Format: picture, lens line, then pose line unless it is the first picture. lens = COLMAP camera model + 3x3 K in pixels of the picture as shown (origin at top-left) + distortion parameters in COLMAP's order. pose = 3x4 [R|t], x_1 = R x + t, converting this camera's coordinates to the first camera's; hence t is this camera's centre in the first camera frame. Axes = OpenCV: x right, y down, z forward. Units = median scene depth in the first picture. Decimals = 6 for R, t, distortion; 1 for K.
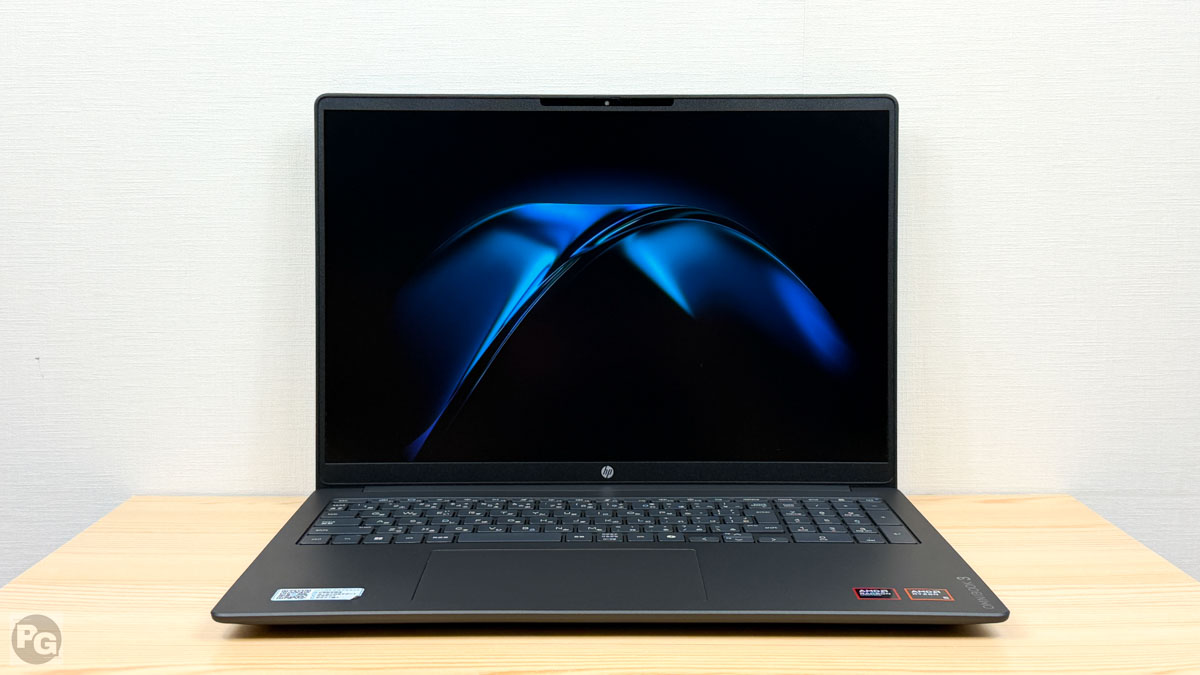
lens RADIAL K [[1490.3, 0, 597.5], [0, 1490.3, 339.5], [0, 0, 1]] dist [0.320334, 0.000000]
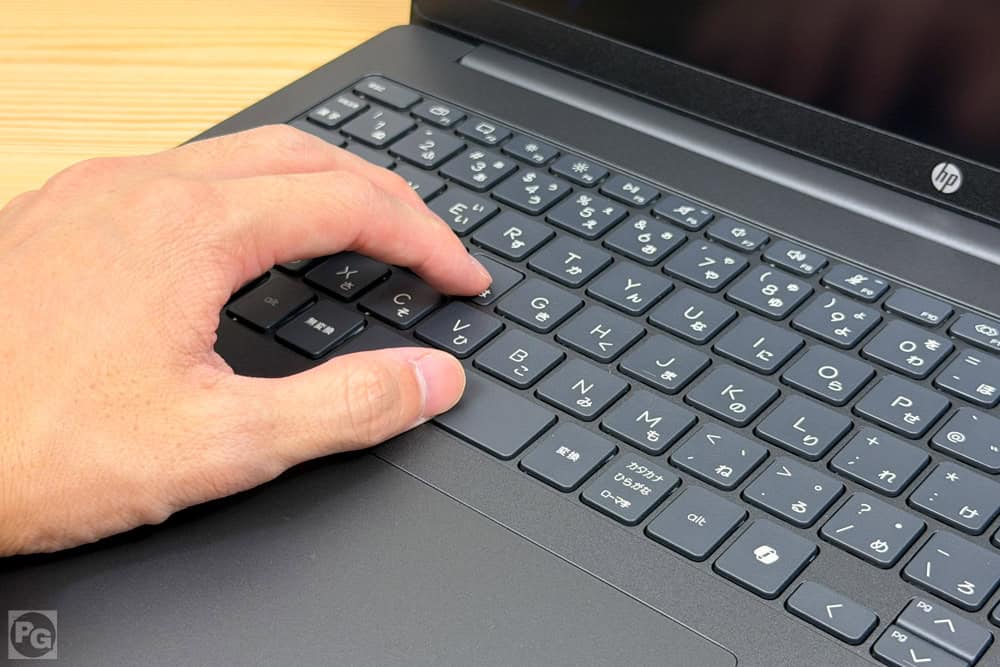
lens RADIAL K [[1755.4, 0, 500.5], [0, 1755.4, 333.6], [0, 0, 1]] dist [0.168818, 0.000000]
pose [[0.766887, 0.369755, -0.524563, 0.199648], [-0.039763, 0.843157, 0.536195, -0.139341], [0.640549, -0.390342, 0.661309, 0.665946]]
